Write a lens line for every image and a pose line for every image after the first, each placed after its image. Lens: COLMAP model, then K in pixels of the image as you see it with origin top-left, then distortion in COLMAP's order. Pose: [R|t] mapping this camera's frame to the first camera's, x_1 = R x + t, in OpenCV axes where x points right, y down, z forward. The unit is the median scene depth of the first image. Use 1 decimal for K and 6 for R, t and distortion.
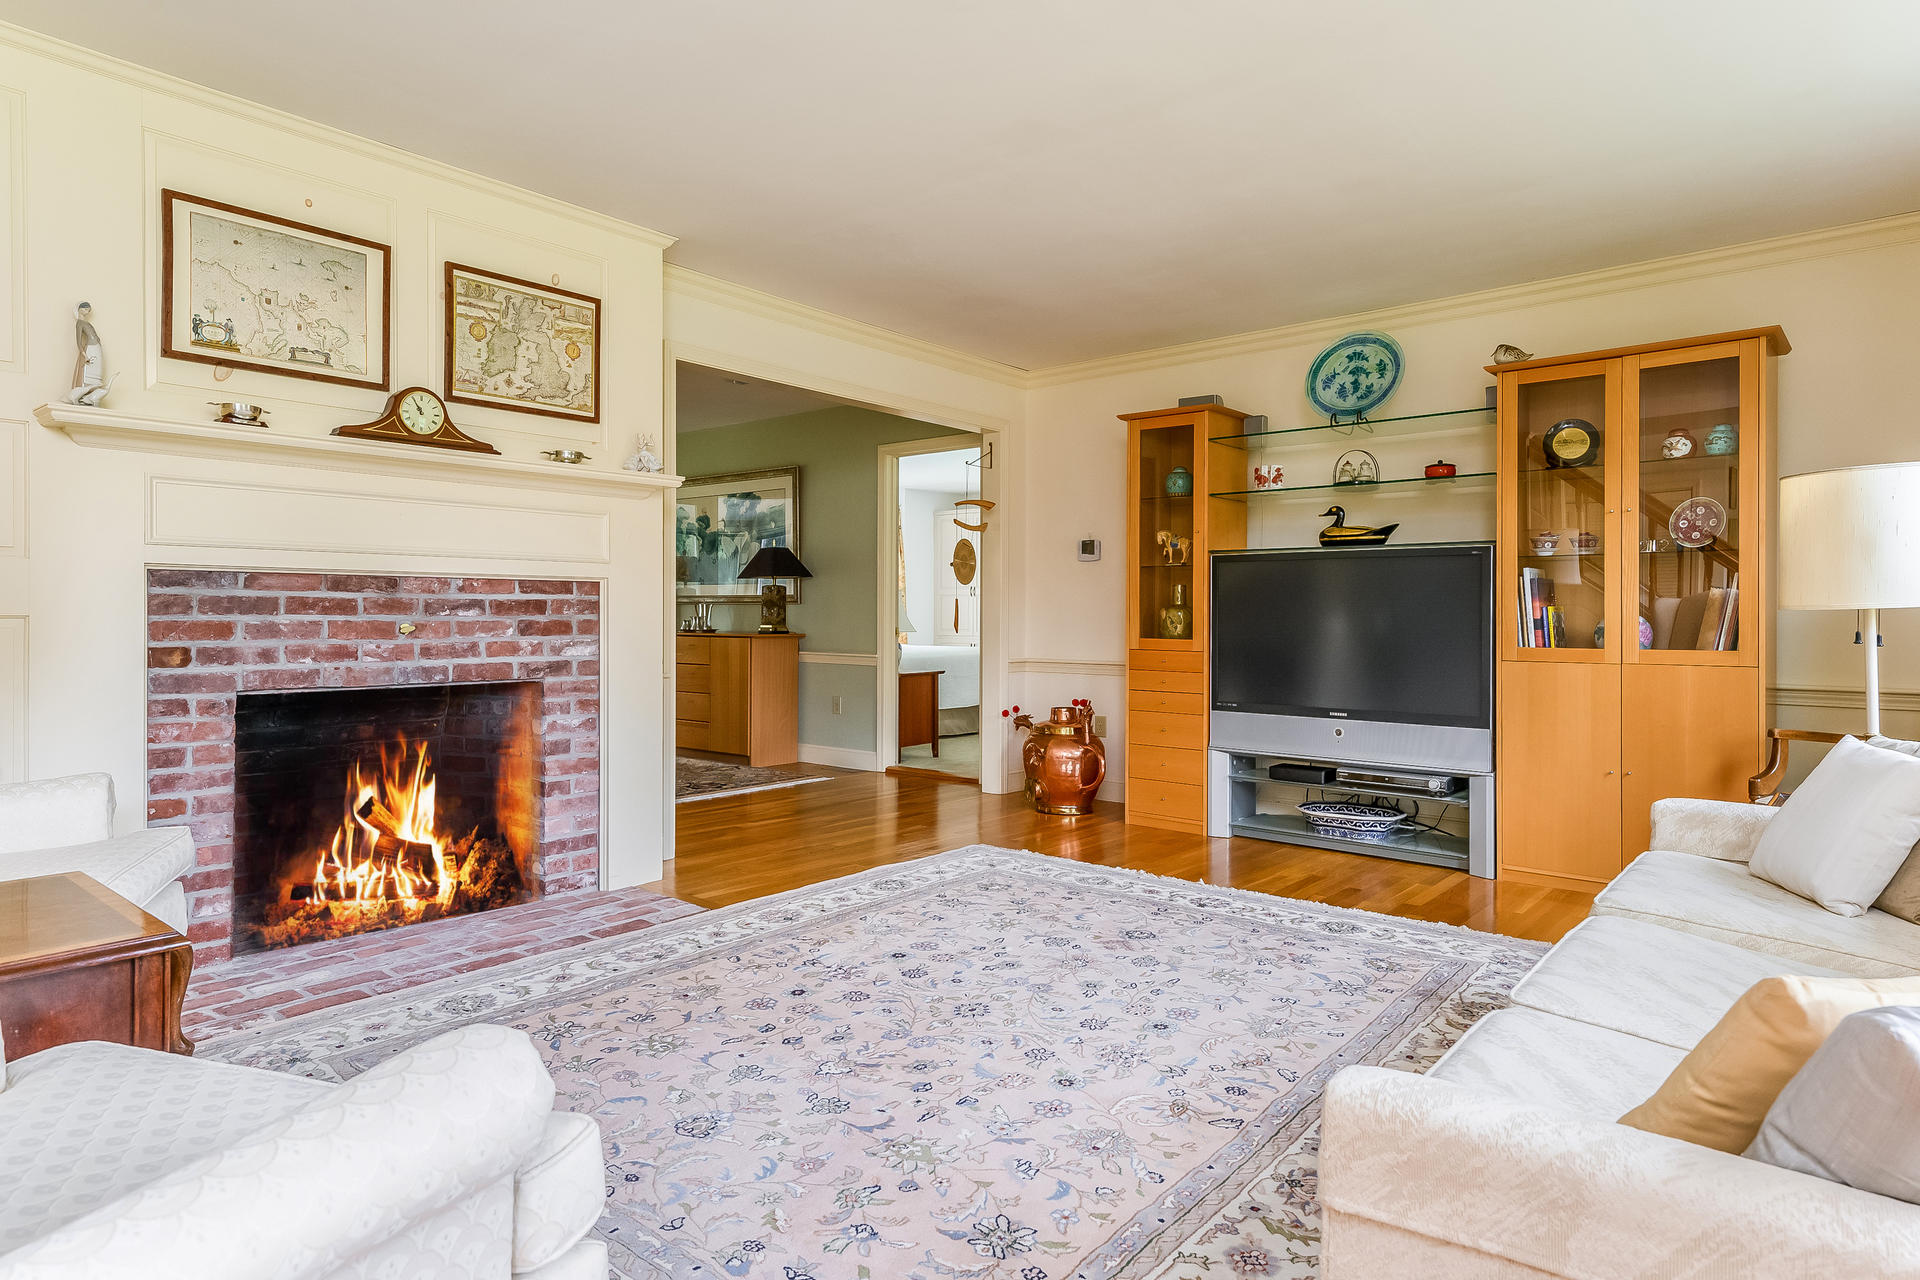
lens RADIAL K [[1066.5, 0, 974.5], [0, 1066.5, 607.5], [0, 0, 1]] dist [0.007739, -0.000177]
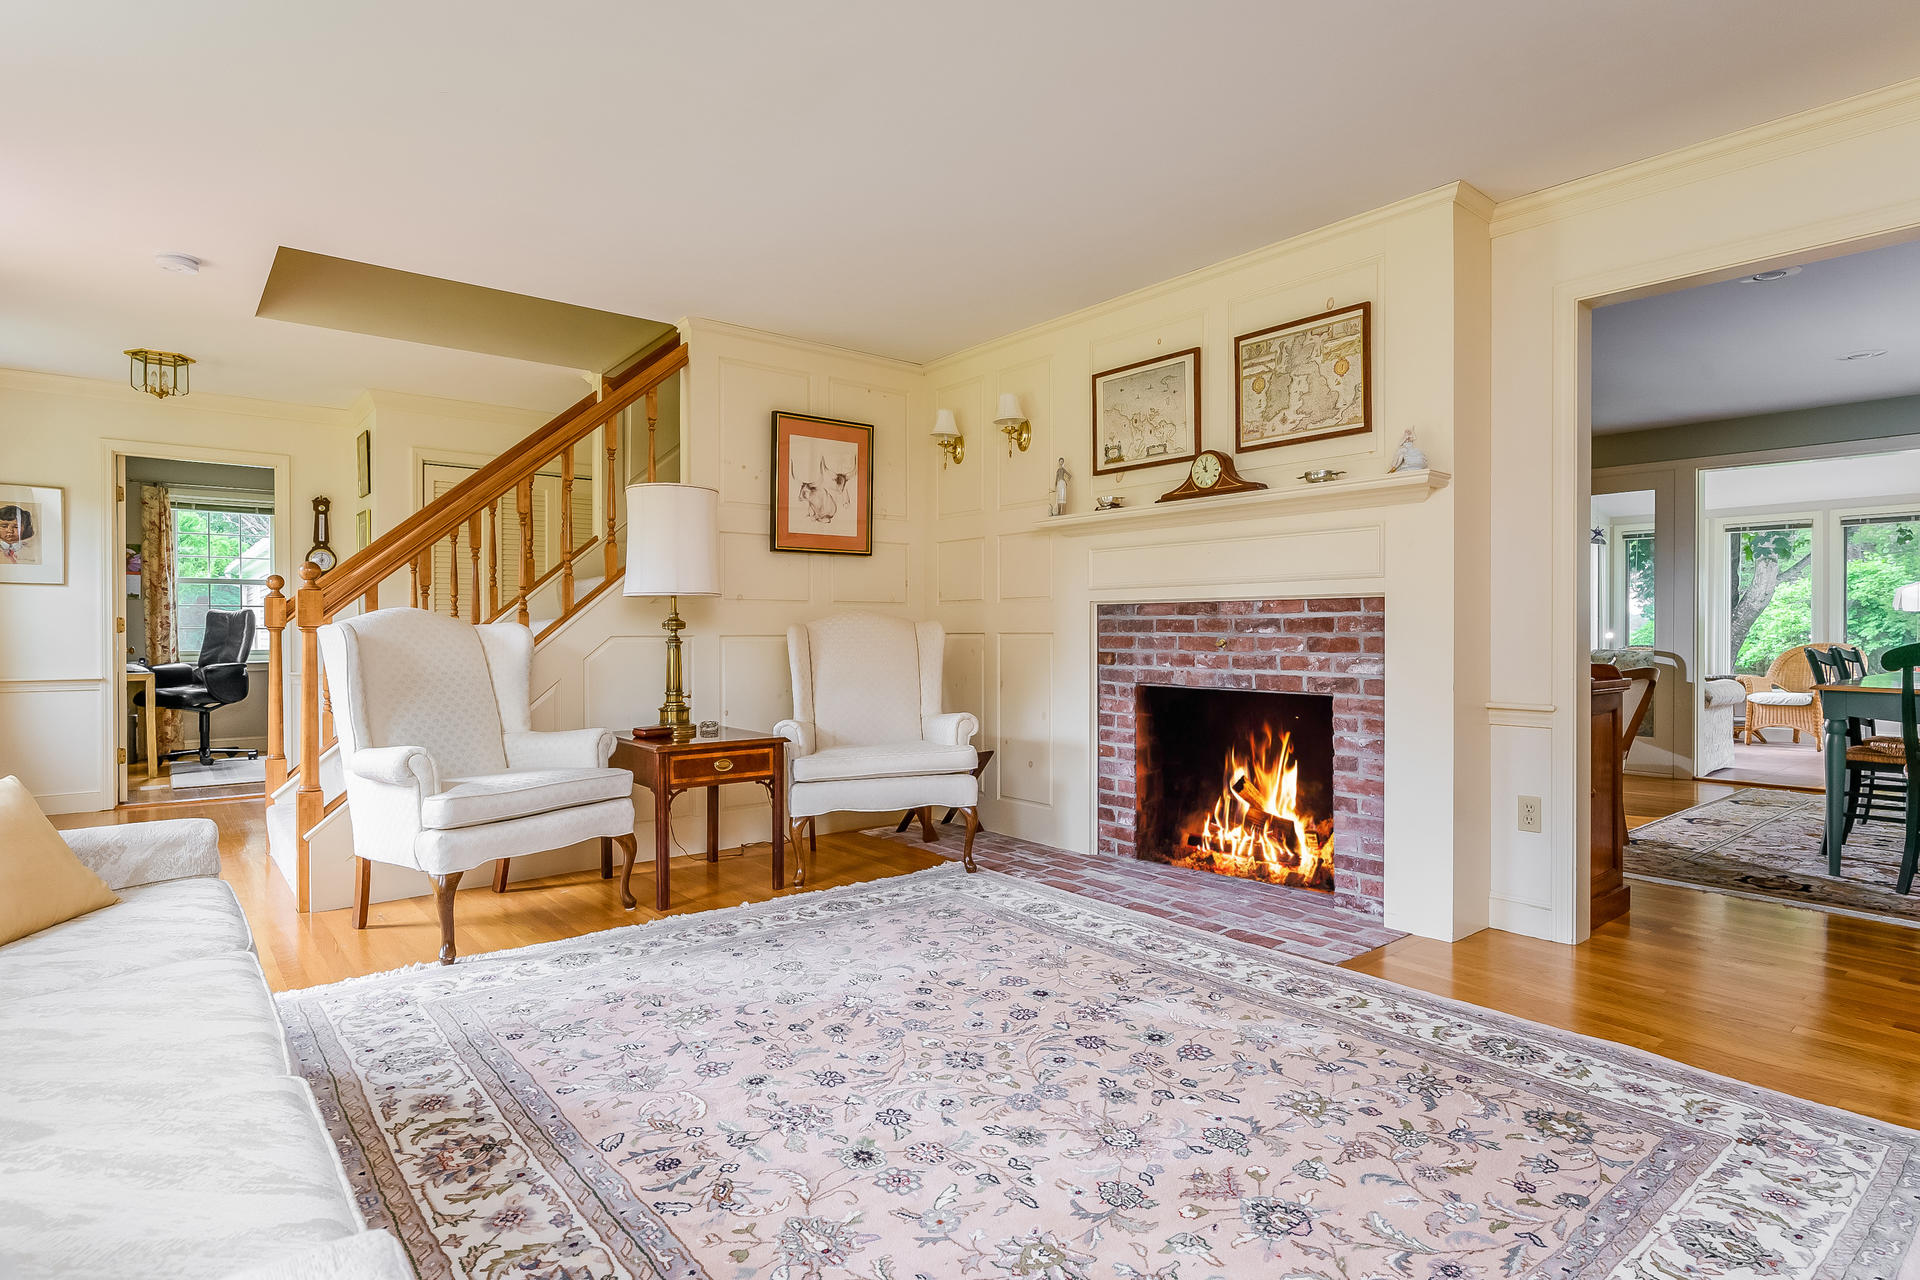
lens RADIAL K [[996.8, 0, 970.2], [0, 996.8, 630.3], [0, 0, 1]] dist [-0.004576, -0.002740]
pose [[-0.177423, -0.002194, -0.984132, 0.702354], [0.007108, 0.999969, -0.003511, 0.006995], [0.984109, -0.007619, -0.177401, 0.964008]]
